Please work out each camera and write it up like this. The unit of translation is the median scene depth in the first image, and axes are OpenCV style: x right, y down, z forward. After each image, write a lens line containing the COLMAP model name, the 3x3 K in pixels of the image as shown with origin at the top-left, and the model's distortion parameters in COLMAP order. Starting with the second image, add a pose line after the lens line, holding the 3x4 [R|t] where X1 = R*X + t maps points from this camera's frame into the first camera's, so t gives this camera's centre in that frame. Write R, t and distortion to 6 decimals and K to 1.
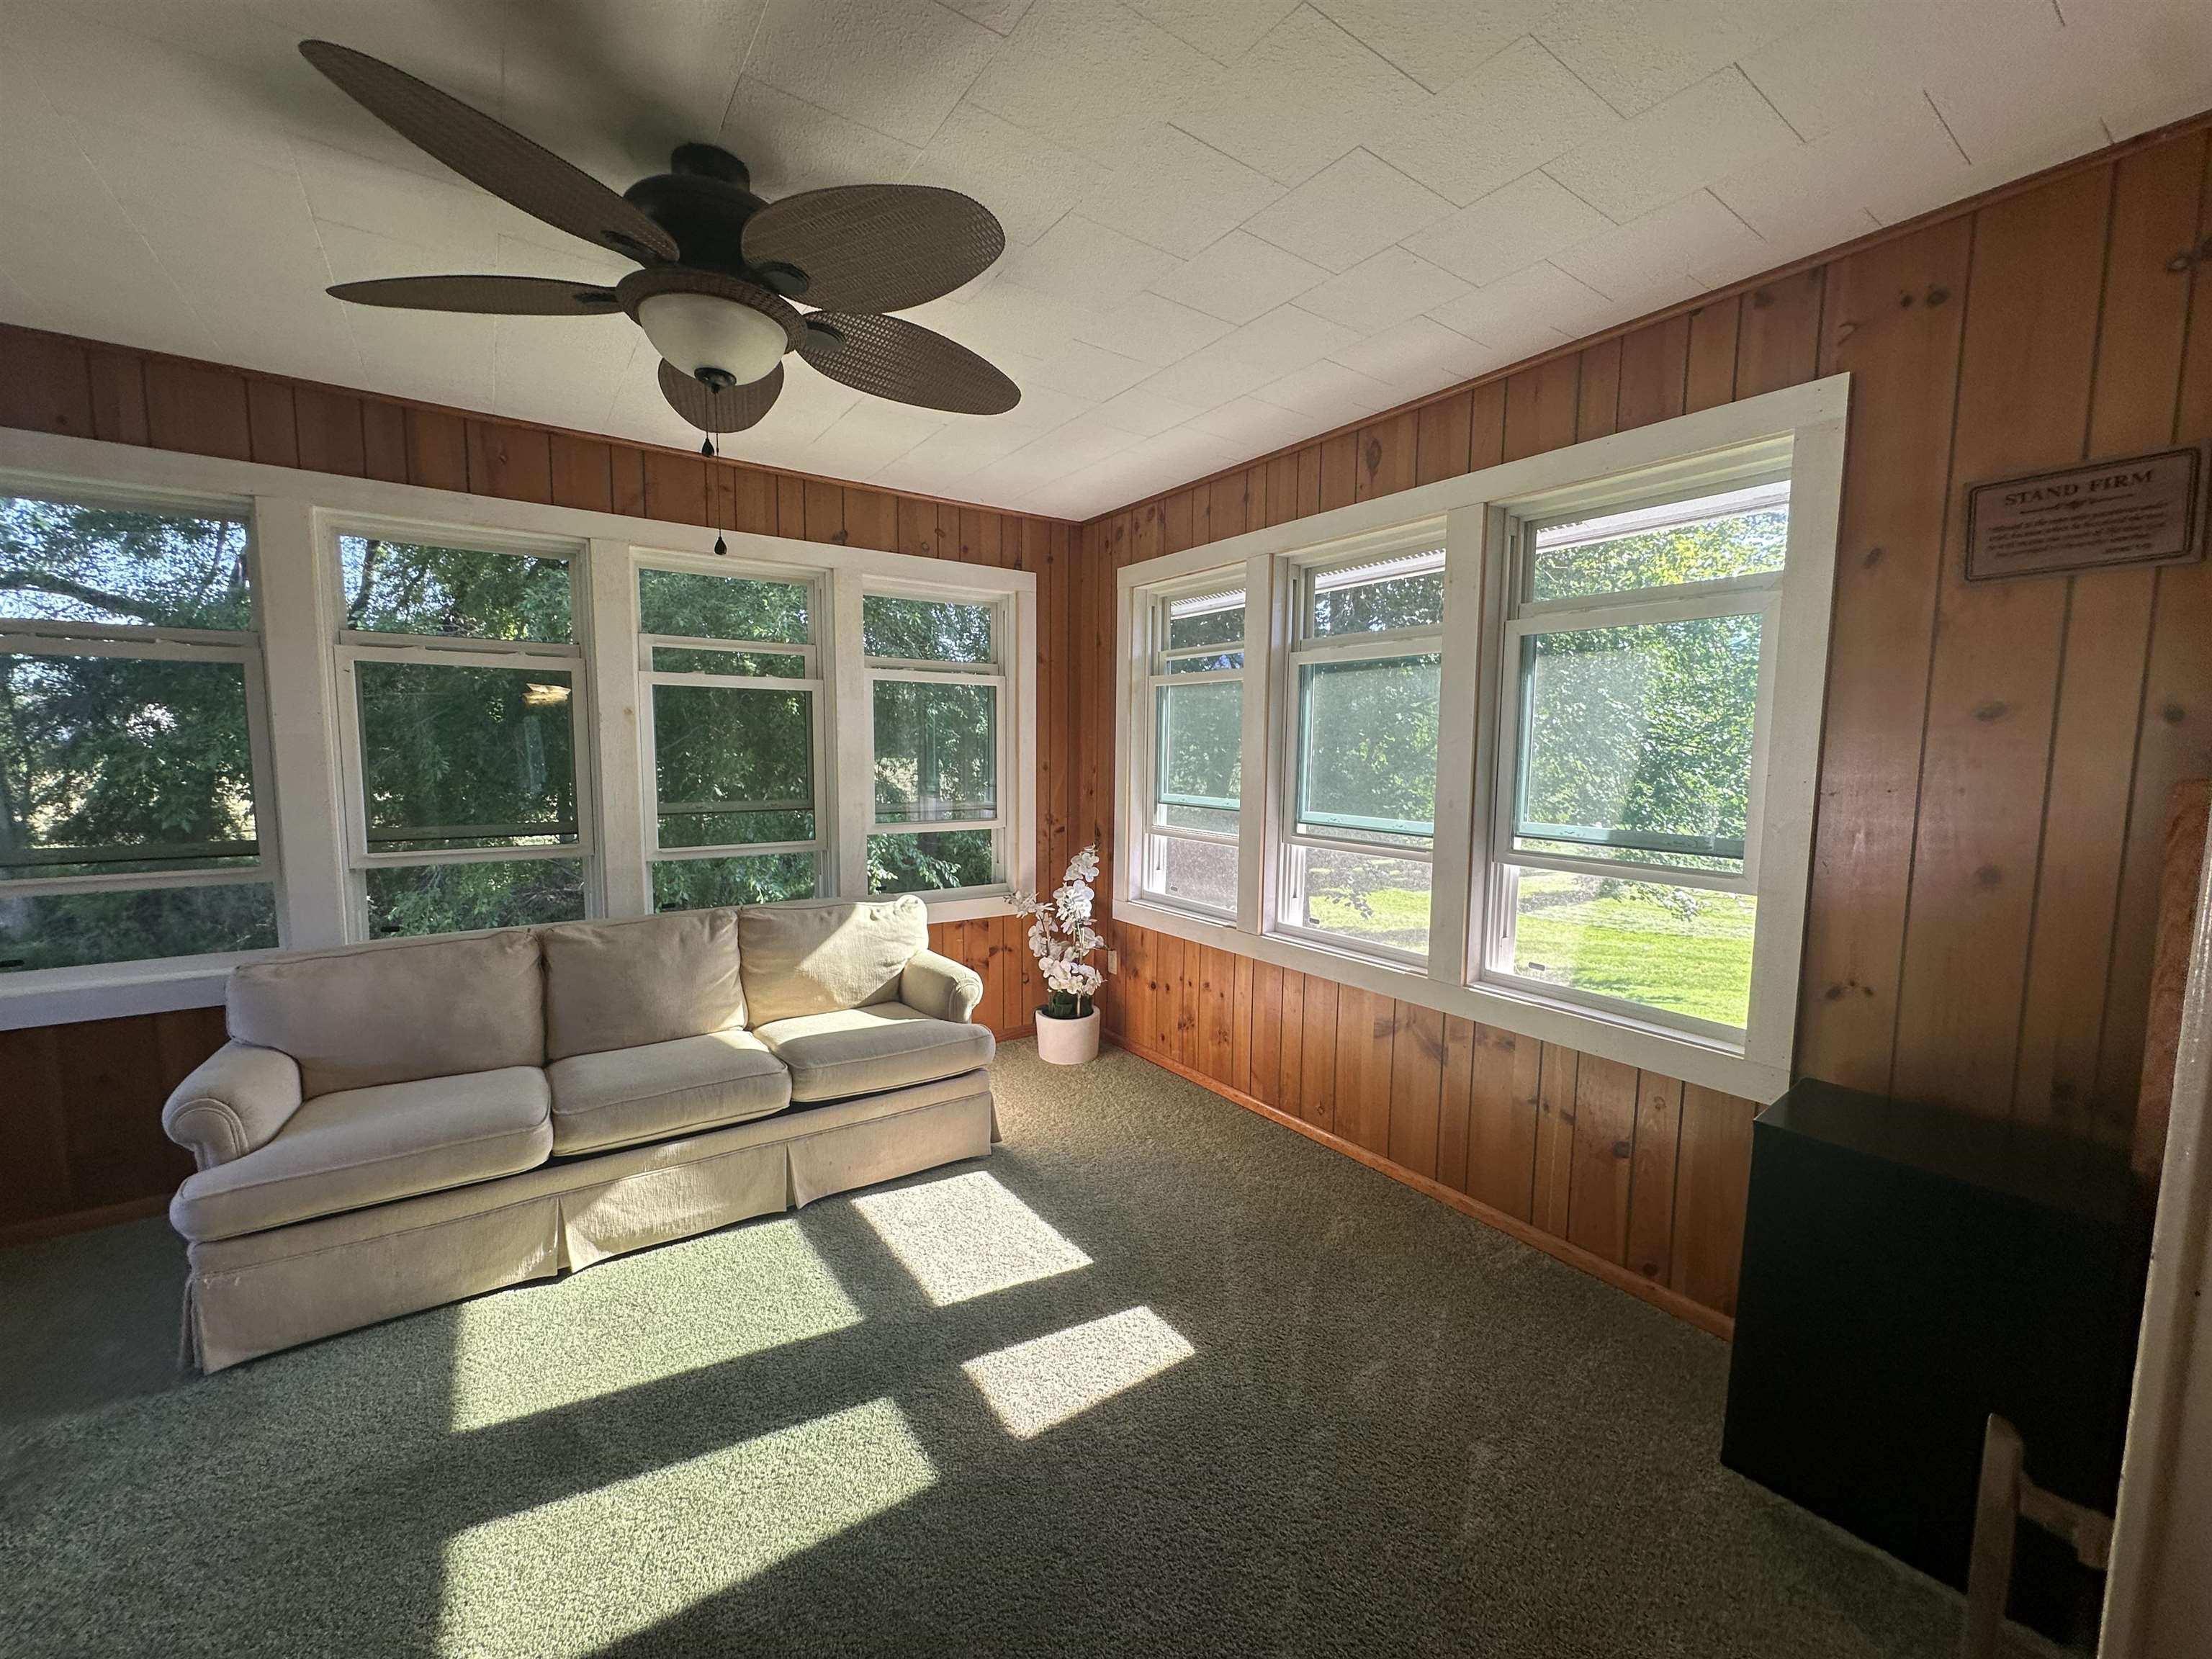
lens RADIAL K [[886.7, 0, 1106.0], [0, 886.7, 829.5], [0, 0, 1]] dist [0.000912, 0.000181]
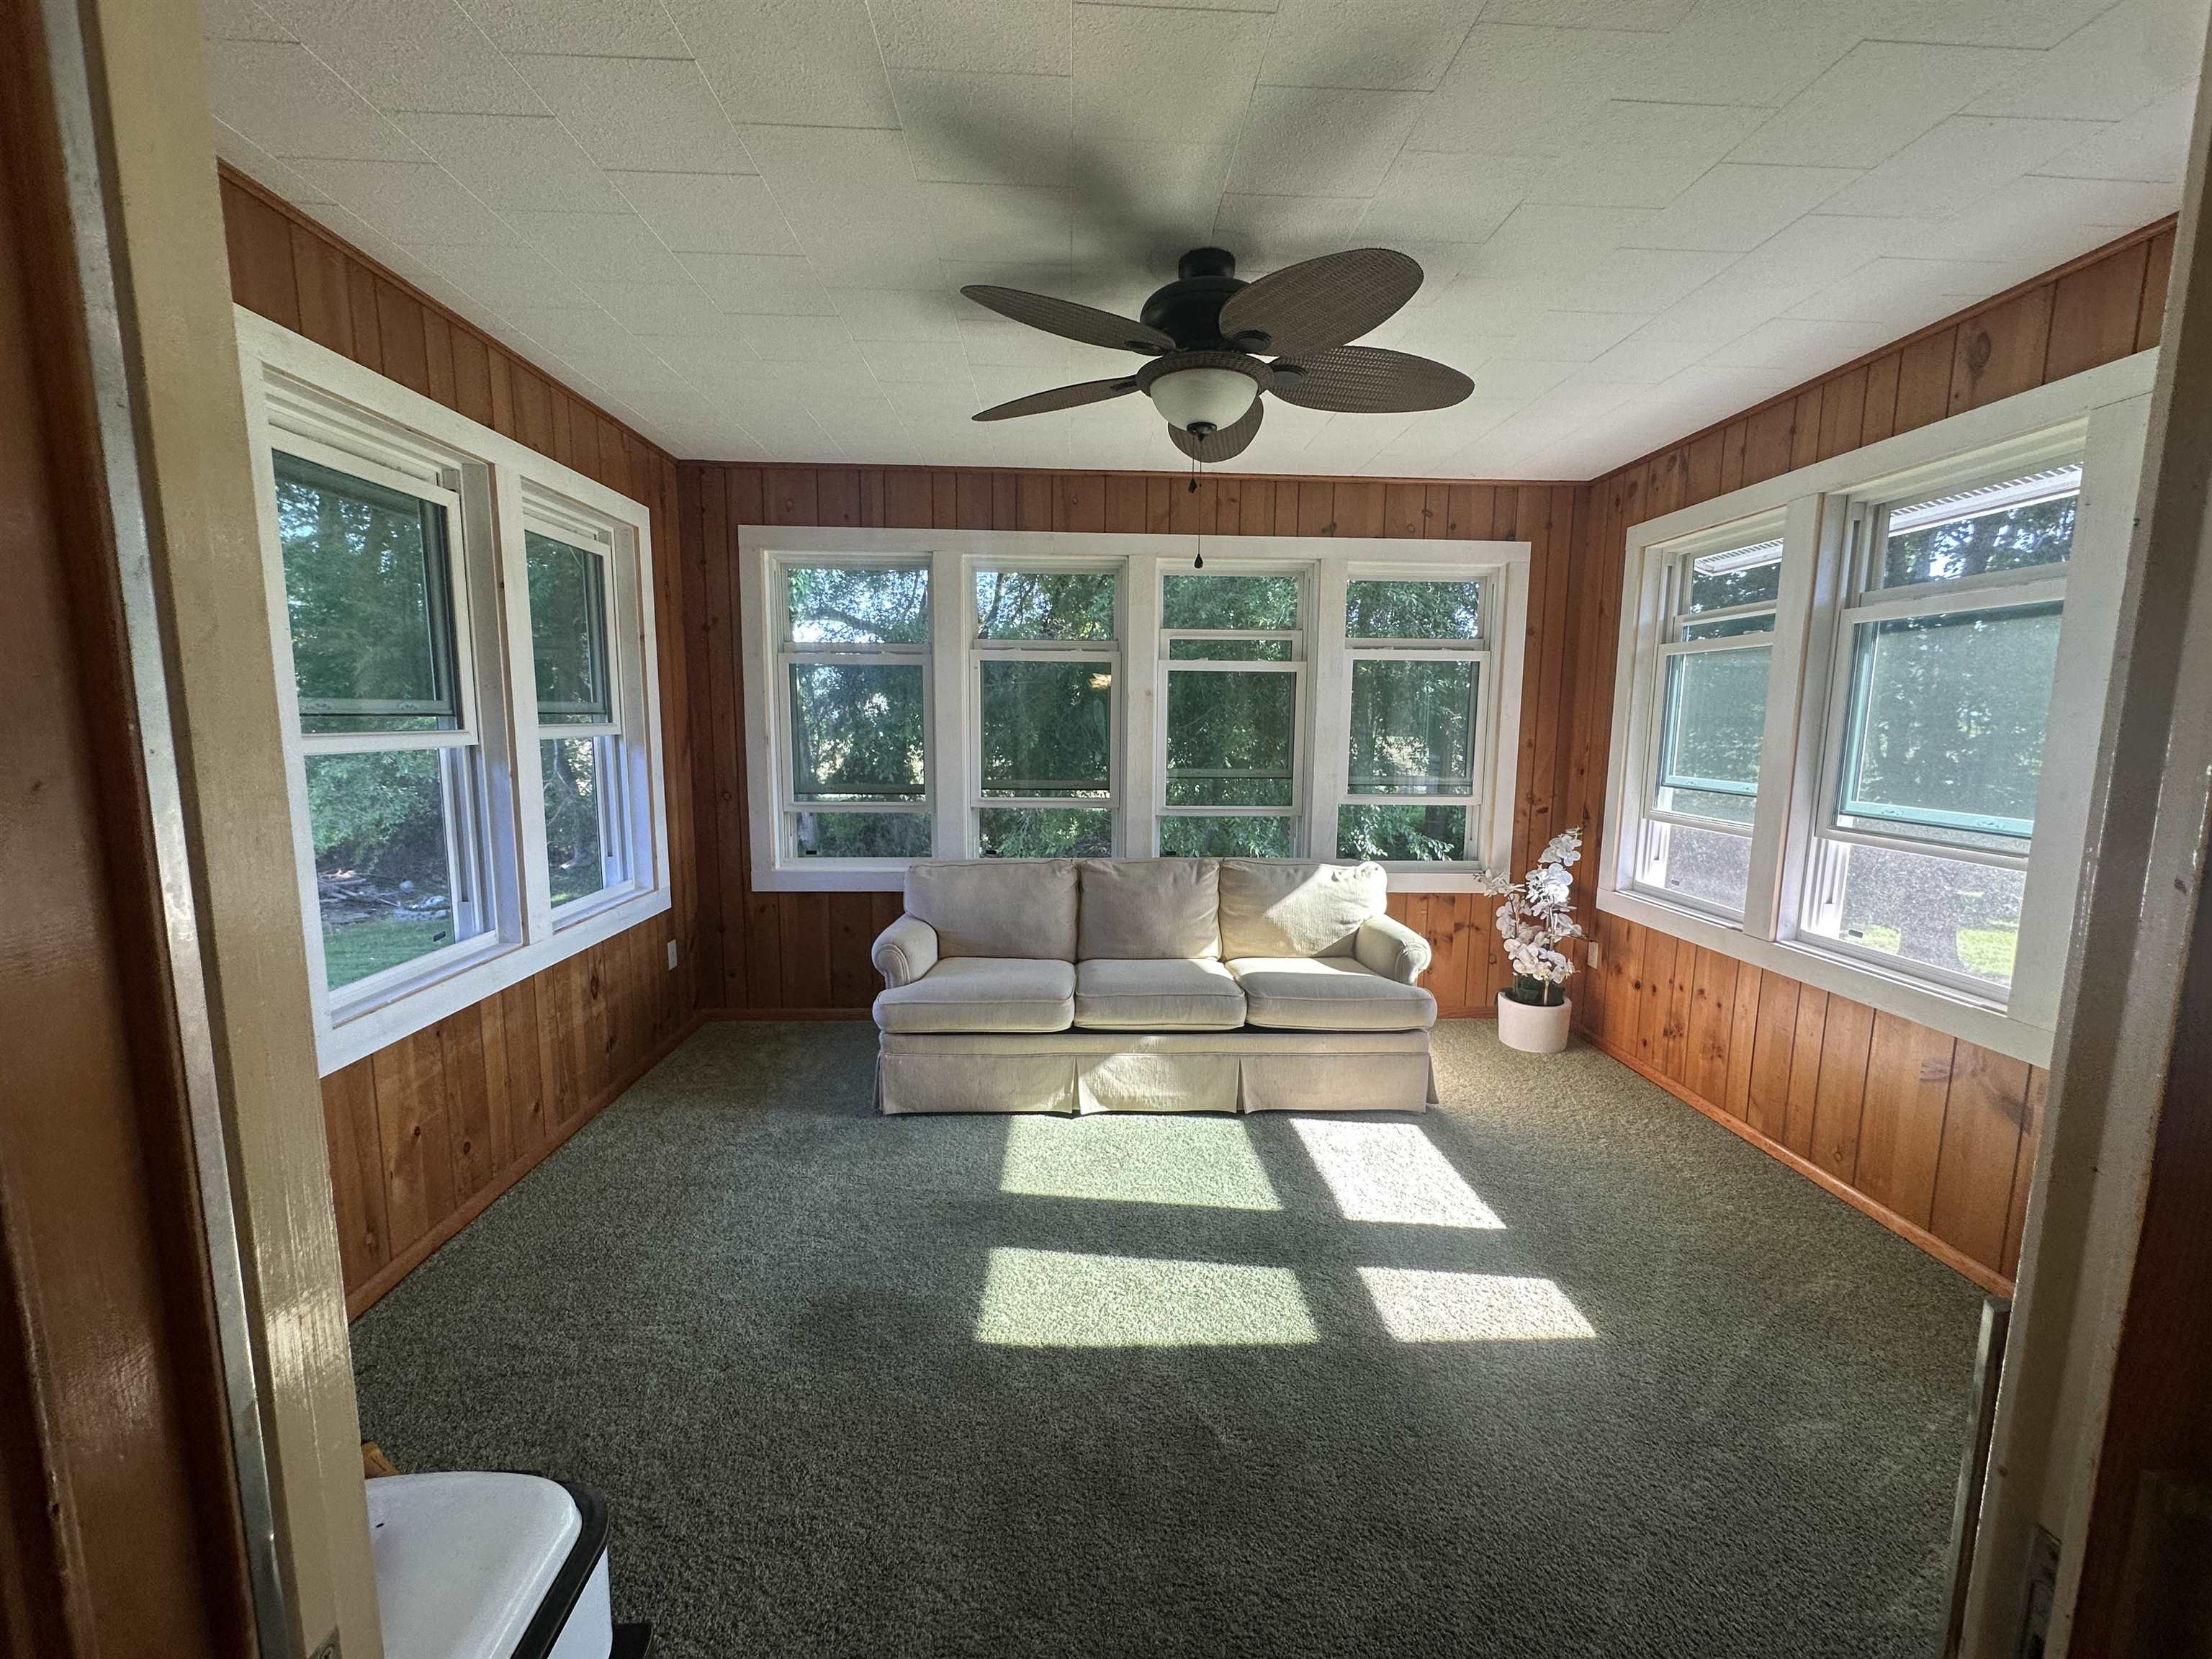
lens RADIAL K [[886.7, 0, 1106.0], [0, 886.7, 829.5], [0, 0, 1]] dist [0.000912, 0.000181]
pose [[0.843286, 0.066150, -0.533378, 0.085756], [-0.053282, 0.997798, 0.039508, 0.011505], [0.534817, -0.004898, 0.844954, -0.080712]]
